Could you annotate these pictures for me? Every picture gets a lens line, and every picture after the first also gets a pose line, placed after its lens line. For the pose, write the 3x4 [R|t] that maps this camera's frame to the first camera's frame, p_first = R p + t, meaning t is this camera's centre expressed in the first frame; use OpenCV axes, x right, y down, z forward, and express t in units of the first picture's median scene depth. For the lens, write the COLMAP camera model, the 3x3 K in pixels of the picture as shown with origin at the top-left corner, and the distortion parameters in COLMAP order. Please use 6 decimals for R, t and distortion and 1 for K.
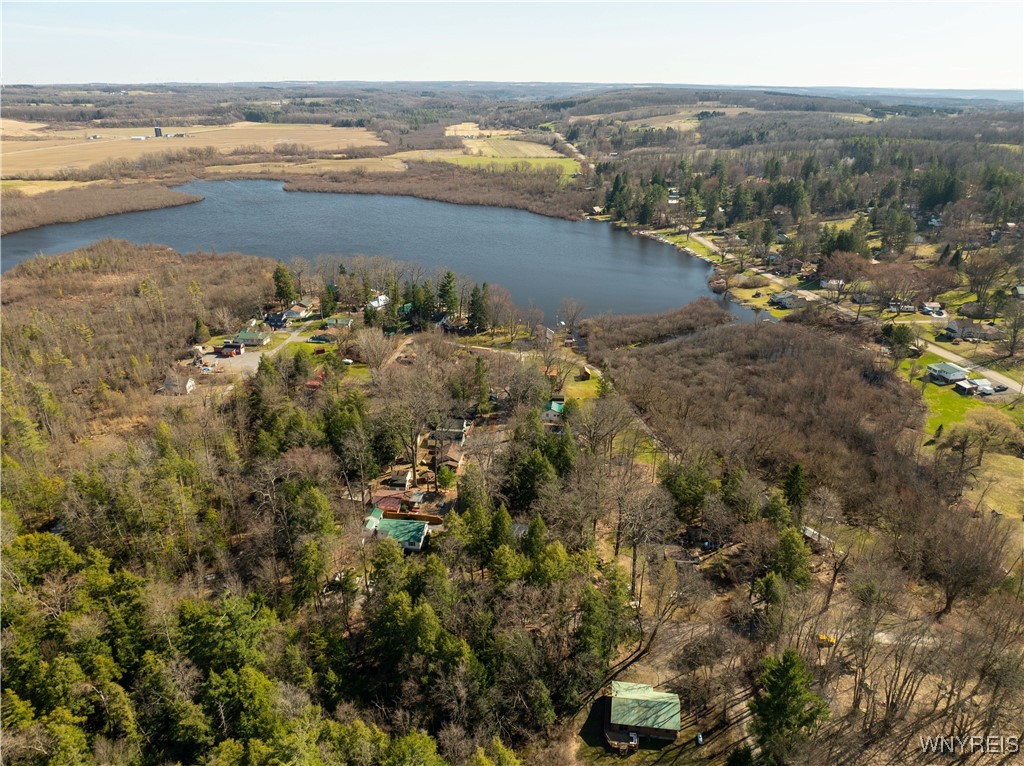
lens RADIAL K [[719.1, 0, 514.2], [0, 719.1, 385.8], [0, 0, 1]] dist [-0.053058, 0.022978]
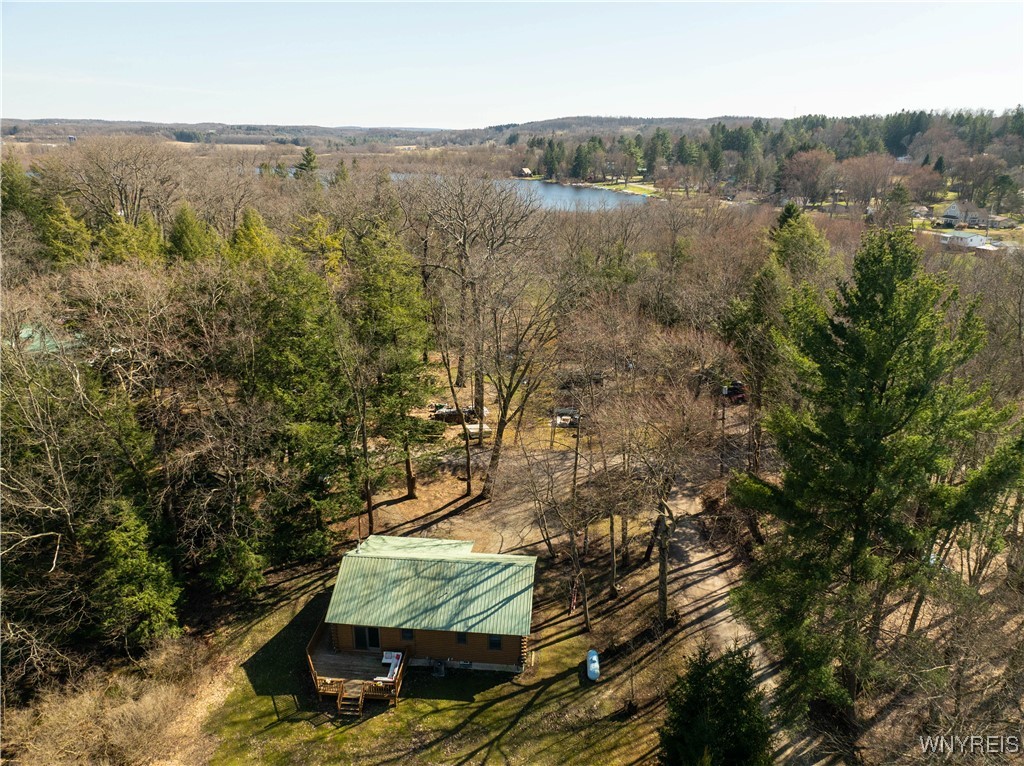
lens RADIAL K [[719.1, 0, 514.2], [0, 719.1, 385.8], [0, 0, 1]] dist [-0.053058, 0.022978]
pose [[0.997905, -0.007904, 0.064208, 0.064030], [0.012072, 0.997826, -0.064784, 0.121489], [-0.063556, 0.065424, 0.995832, 0.205903]]
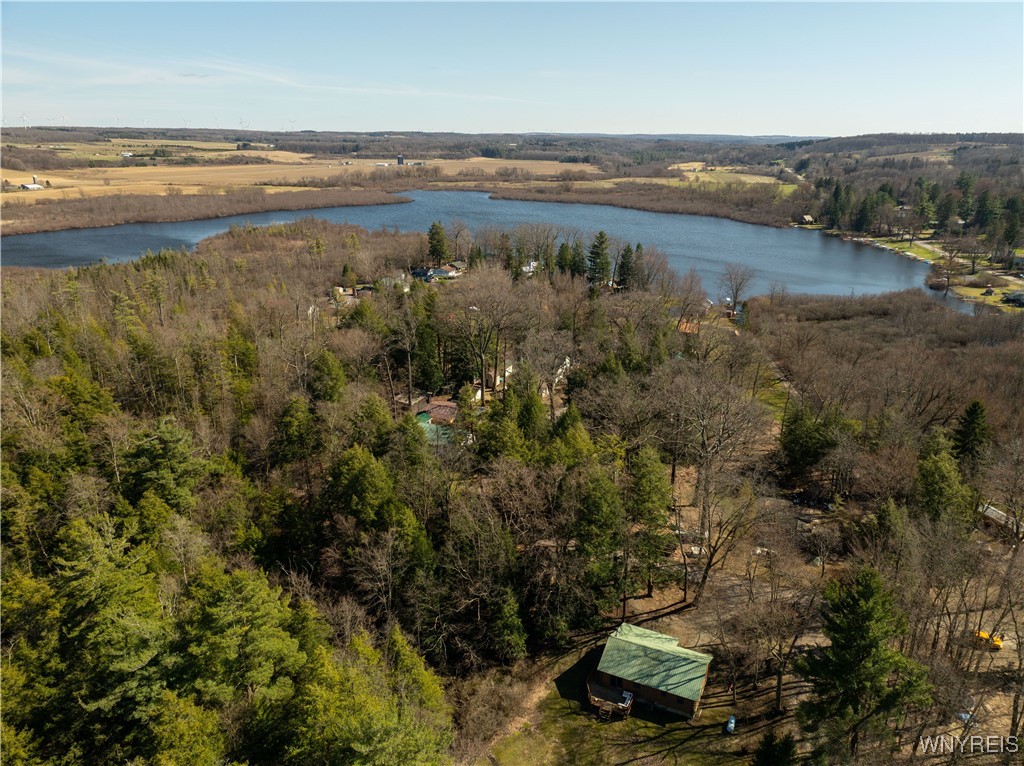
lens RADIAL K [[719.1, 0, 514.2], [0, 719.1, 385.8], [0, 0, 1]] dist [-0.053058, 0.022978]
pose [[0.951333, 0.098948, -0.291846, 0.072879], [-0.118725, 0.991627, -0.050805, 0.078694], [0.284376, 0.082982, 0.955115, 0.096837]]
